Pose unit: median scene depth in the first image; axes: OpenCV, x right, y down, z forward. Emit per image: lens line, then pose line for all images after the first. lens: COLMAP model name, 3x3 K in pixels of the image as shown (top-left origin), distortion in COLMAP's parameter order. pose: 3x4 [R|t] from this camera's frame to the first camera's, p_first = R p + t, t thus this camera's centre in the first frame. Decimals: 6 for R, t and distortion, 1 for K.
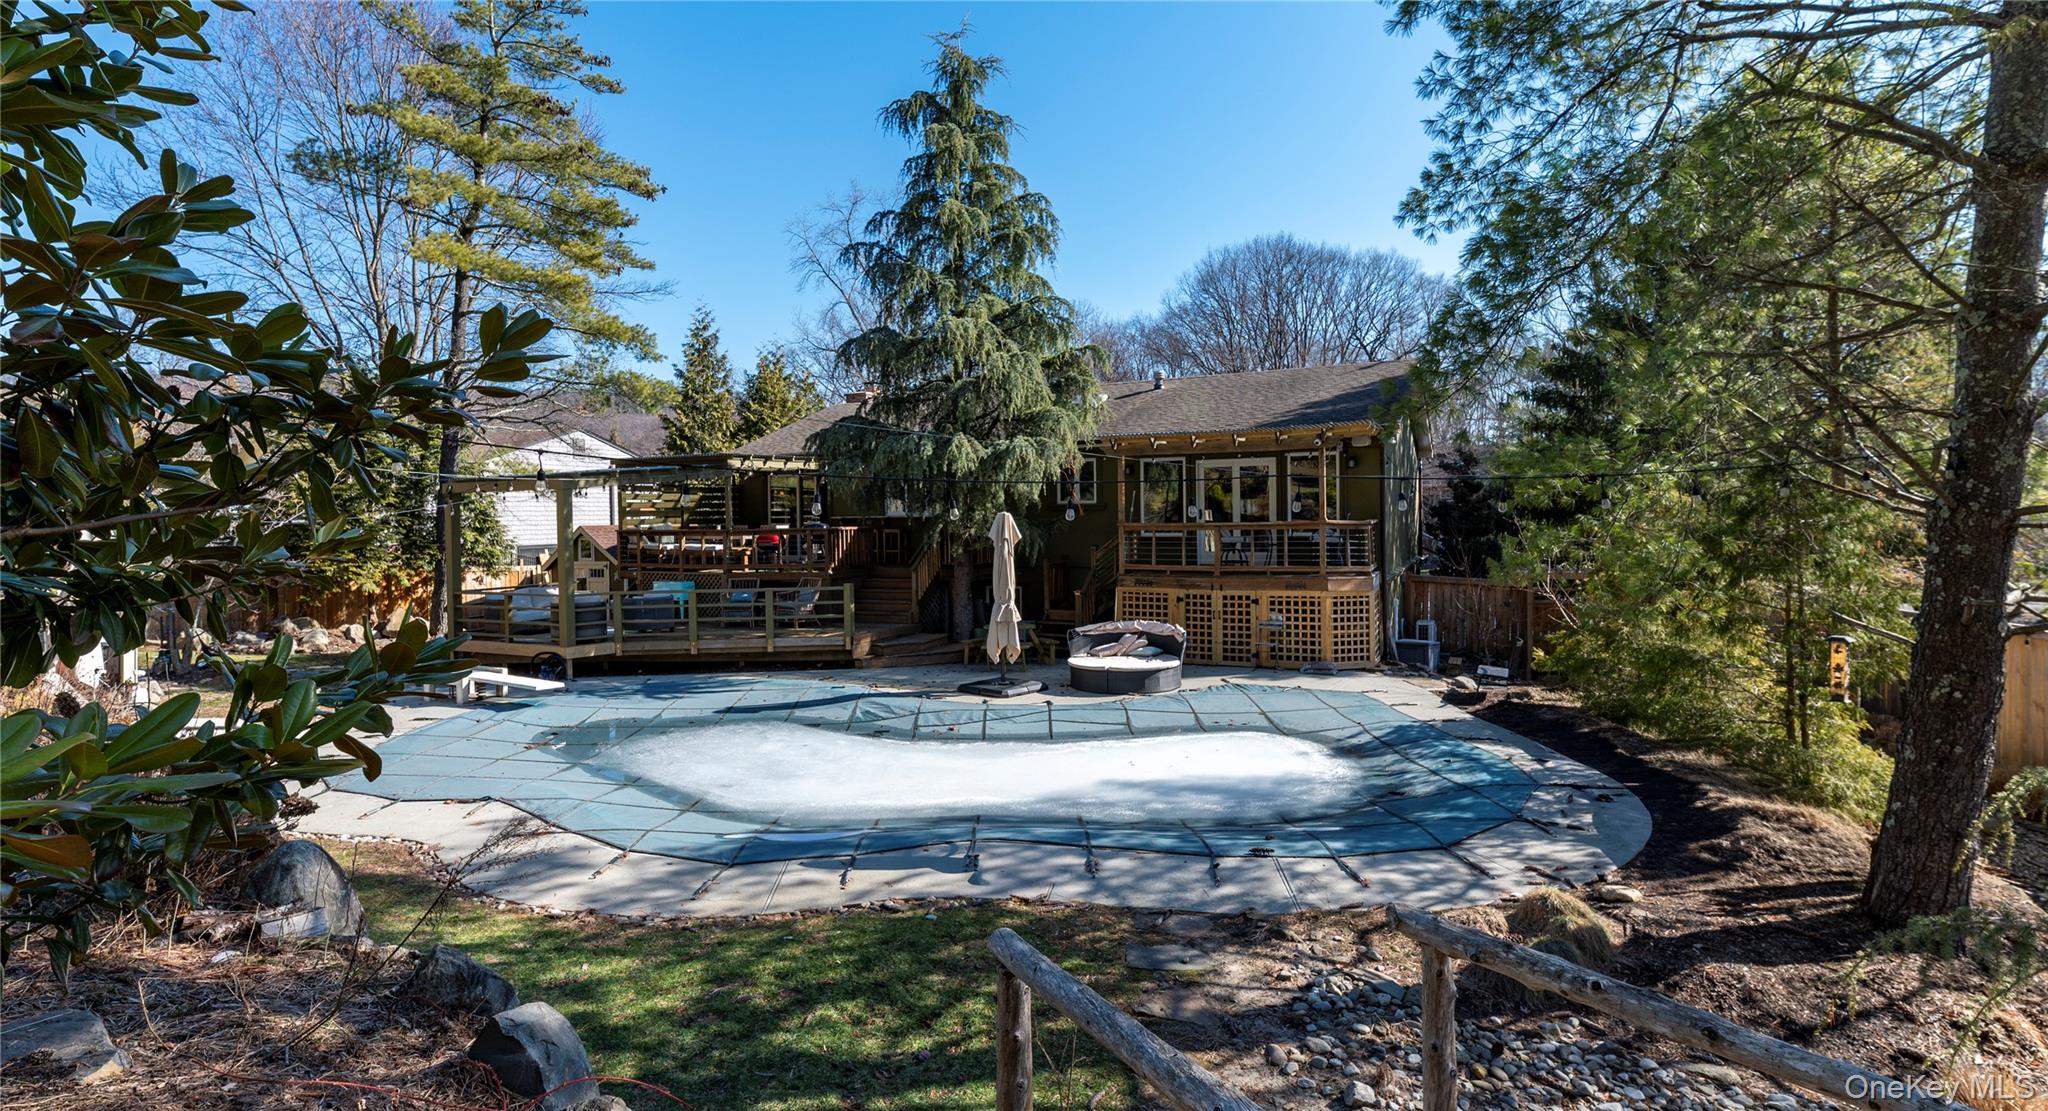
lens RADIAL K [[952.0, 0, 1033.4], [0, 952.0, 539.2], [0, 0, 1]] dist [-0.004562, 0.000110]
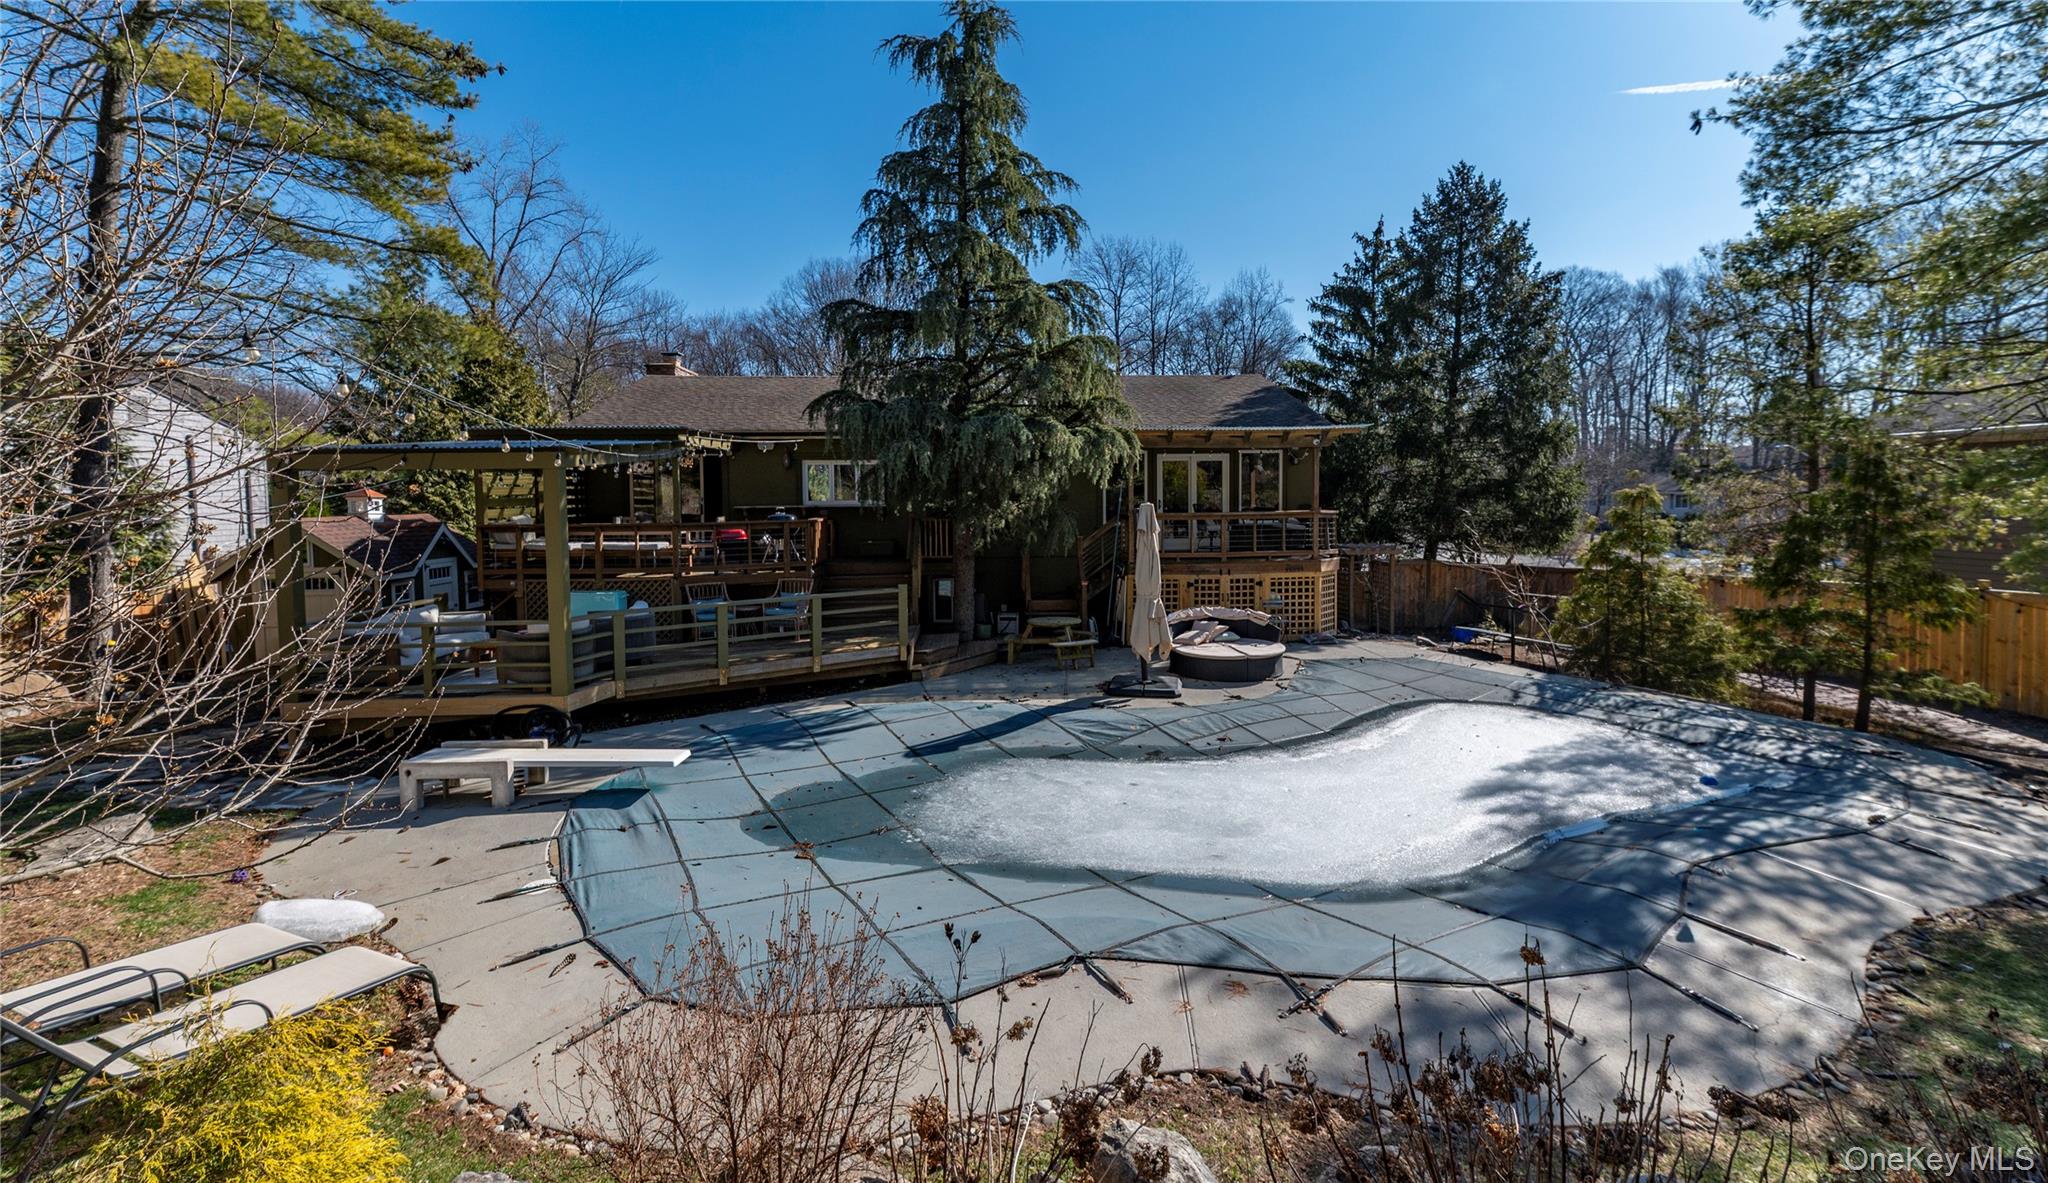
lens RADIAL K [[834.2, 0, 1018.0], [0, 834.2, 534.9], [0, 0, 1]] dist [-0.002724, 0.000803]
pose [[0.867623, -0.017144, 0.496927, -0.491922], [0.011088, 0.999824, 0.015136, -0.008865], [-0.497099, -0.007623, 0.867661, 0.300758]]
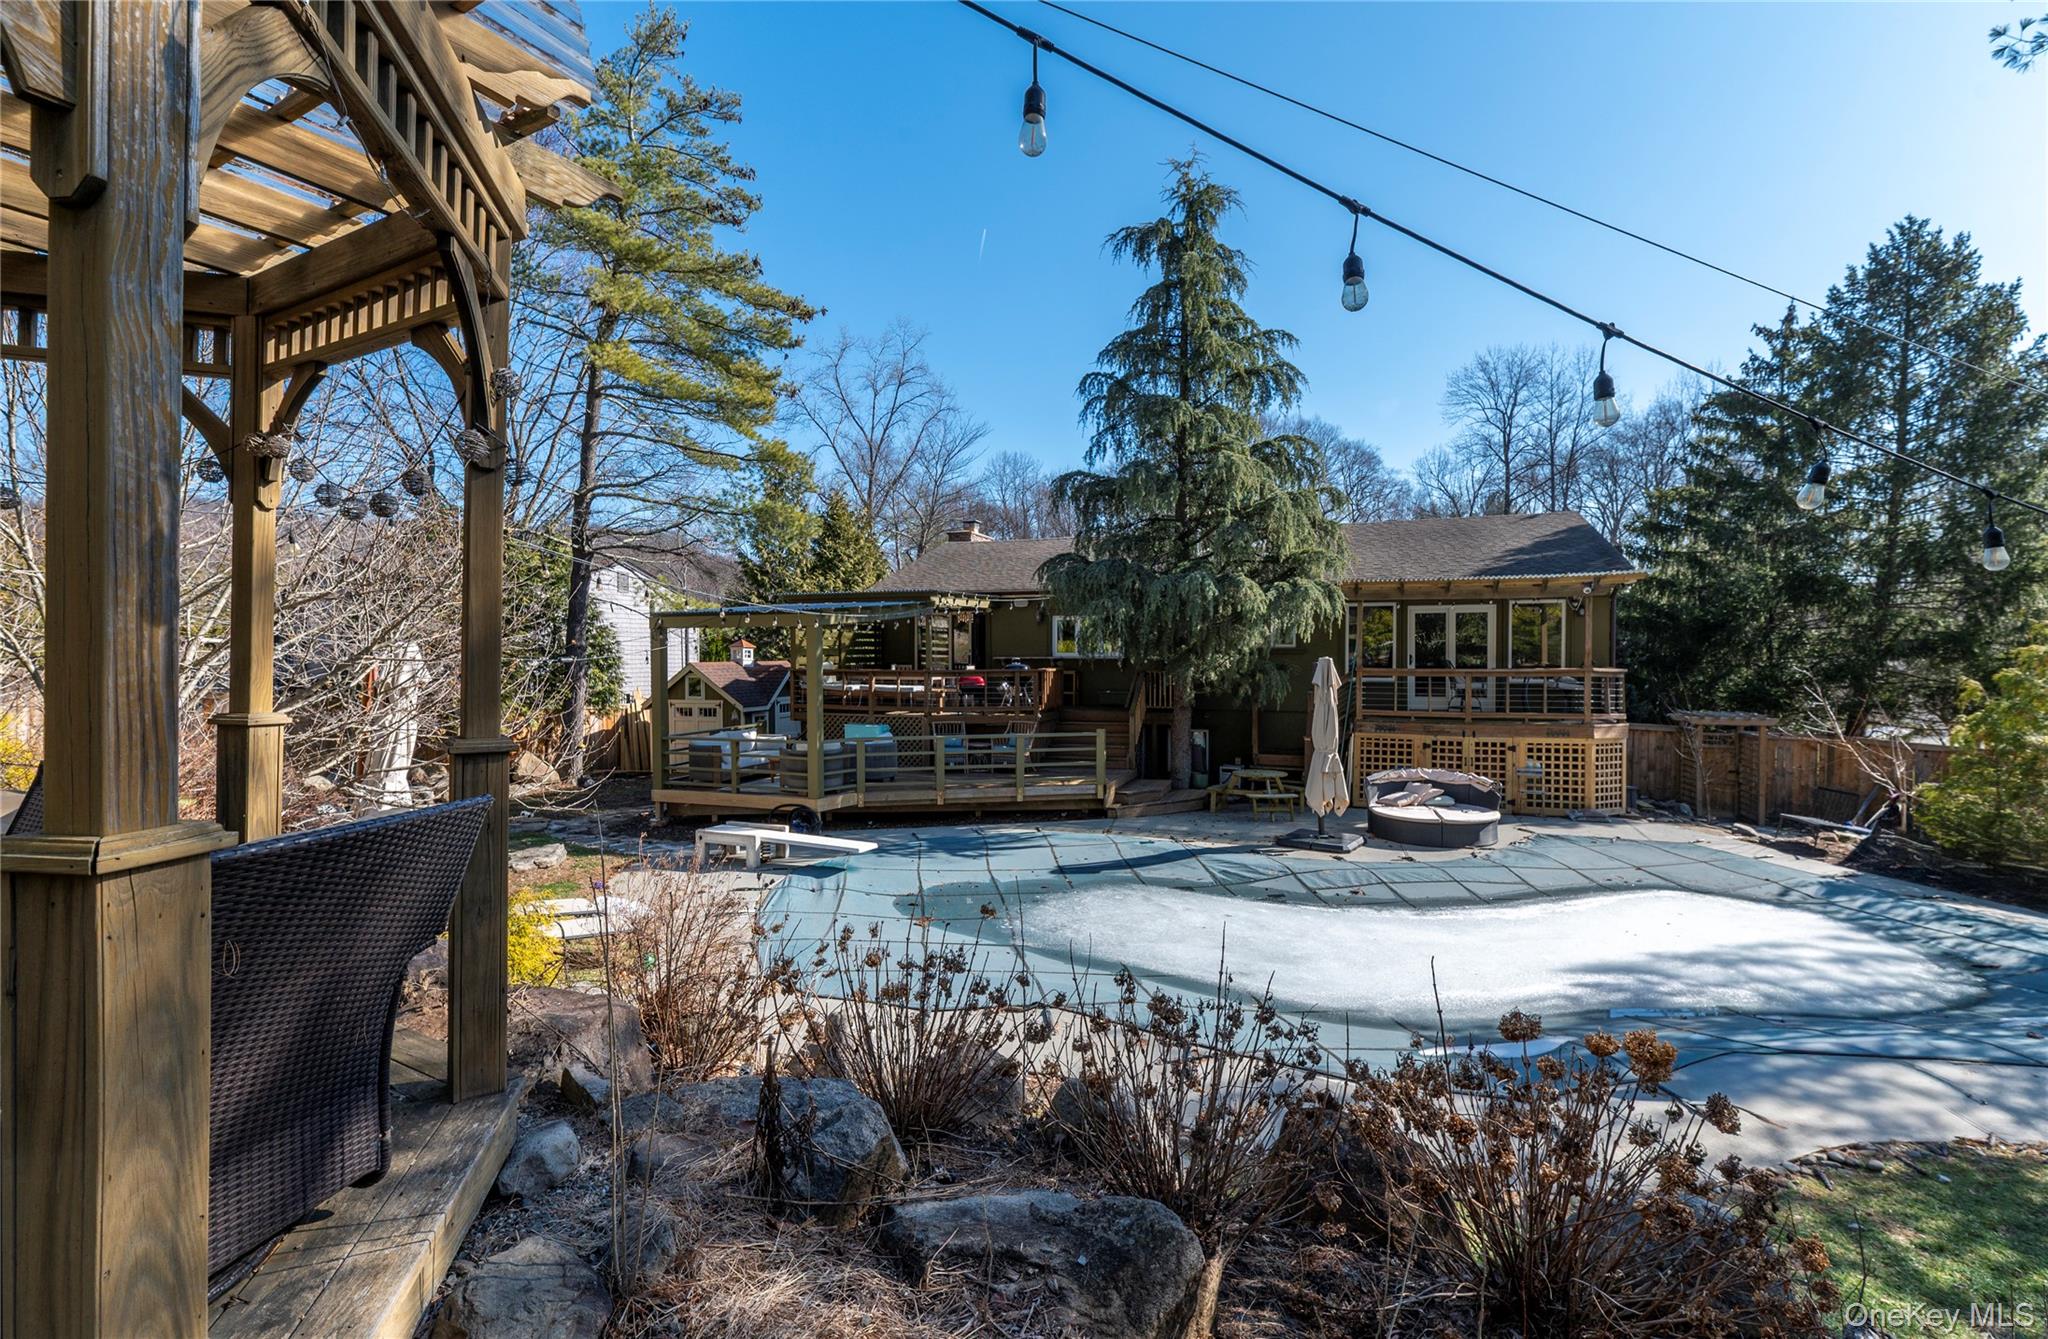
lens RADIAL K [[884.4, 0, 1022.0], [0, 884.4, 670.7], [0, 0, 1]] dist [-0.000593, 0.000659]
pose [[0.994271, 0.009668, 0.106447, -0.377370], [-0.008946, 0.999934, -0.007254, -0.004596], [-0.106510, 0.006260, 0.994292, 0.134527]]
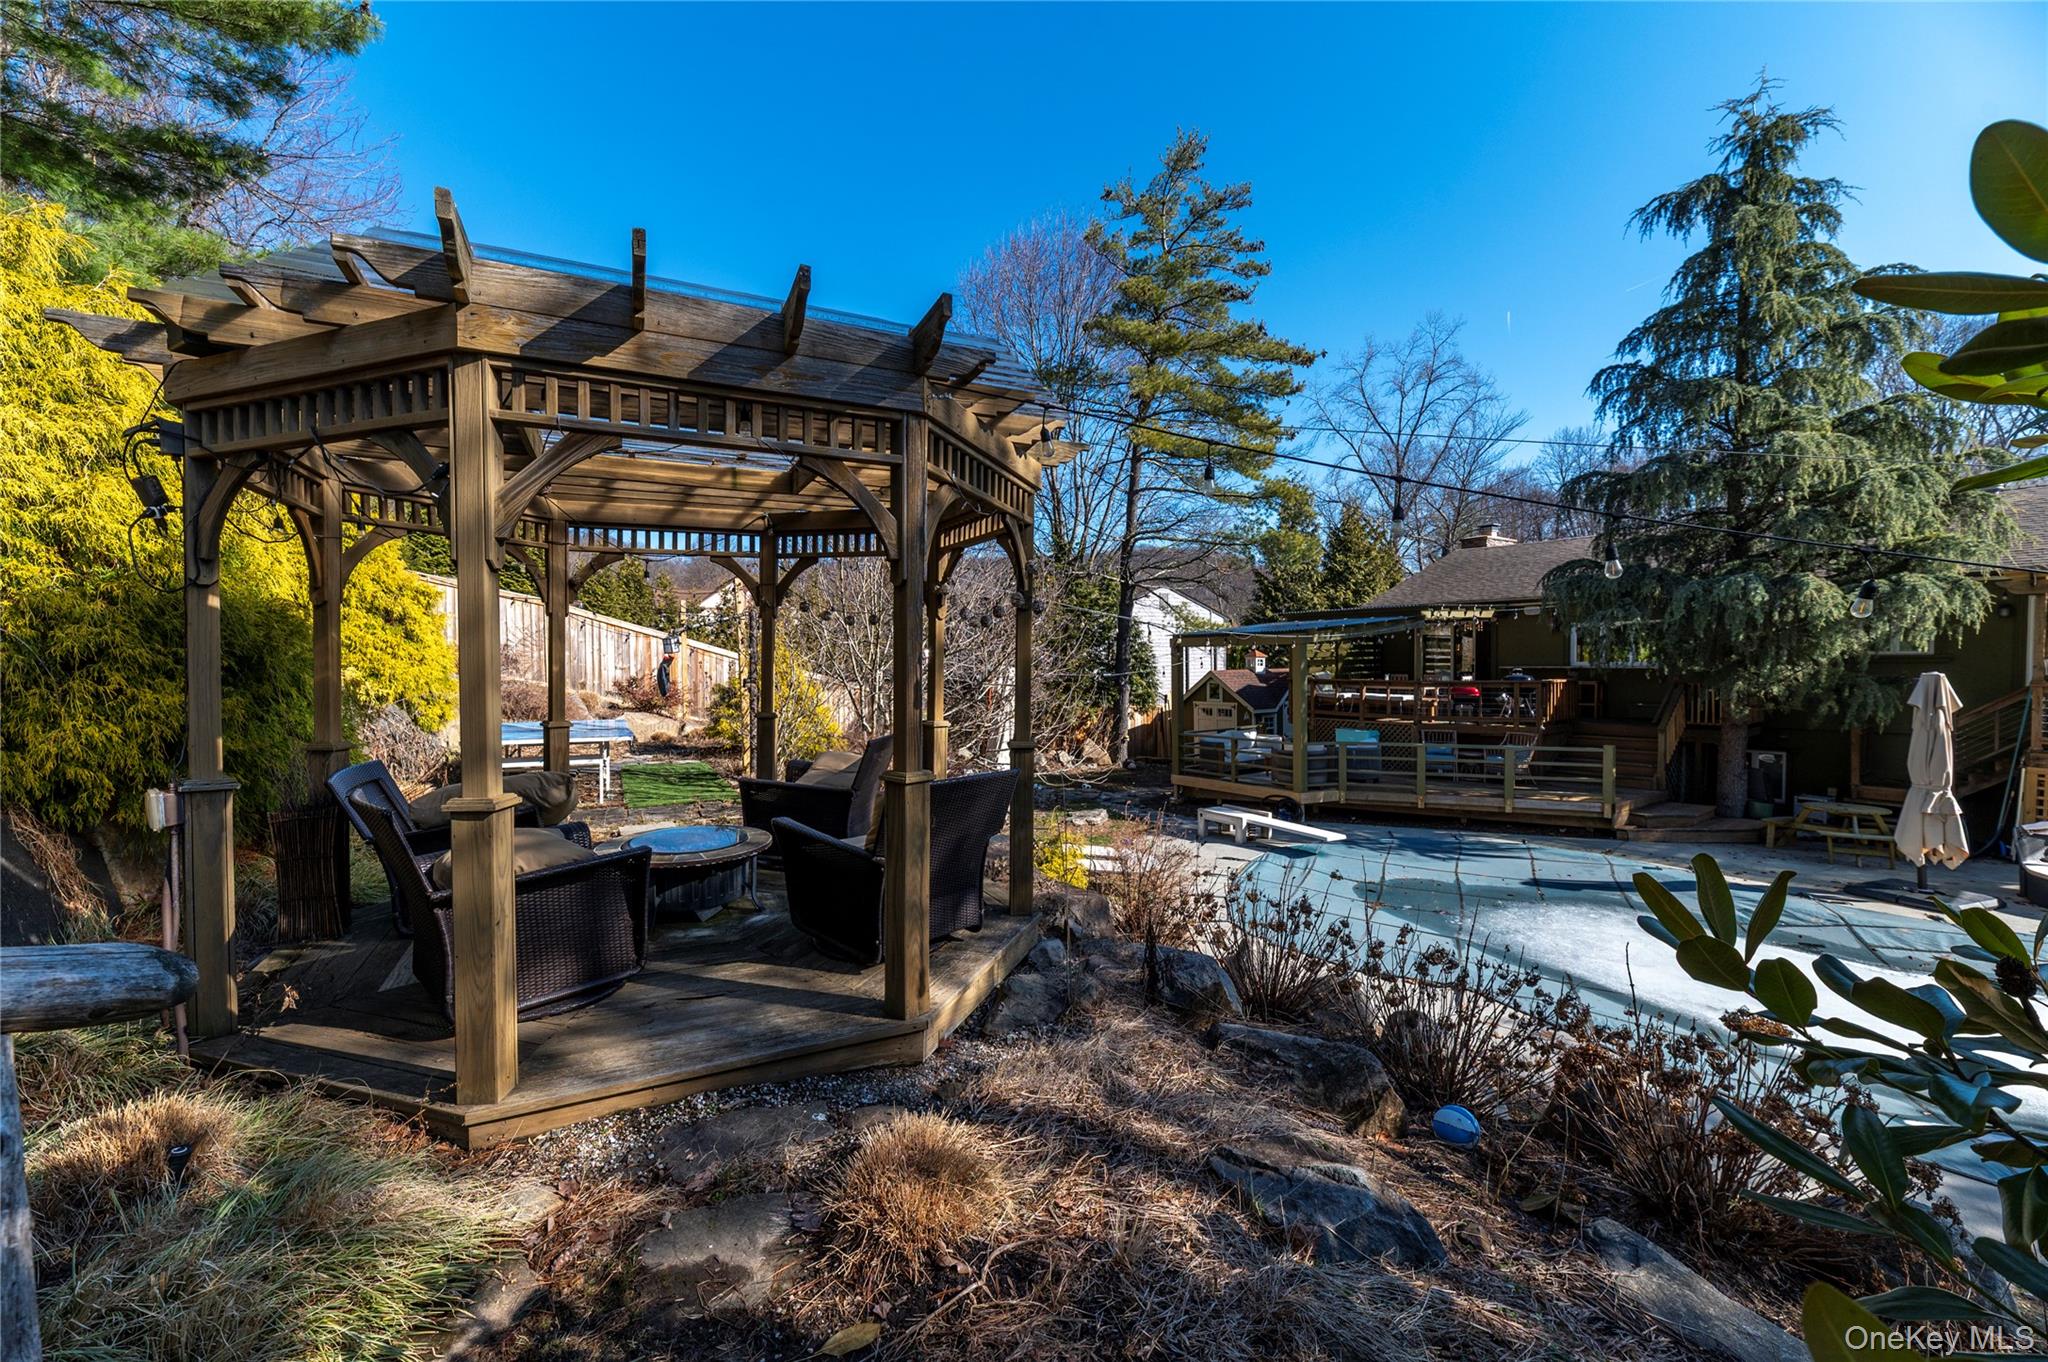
lens RADIAL K [[827.1, 0, 1017.5], [0, 827.1, 685.9], [0, 0, 1]] dist [0.001165, 0.000252]
pose [[0.875252, 0.019265, -0.483284, -0.316044], [-0.012070, 0.999765, 0.017995, -0.017564], [0.483517, -0.009917, 0.875279, 0.042616]]
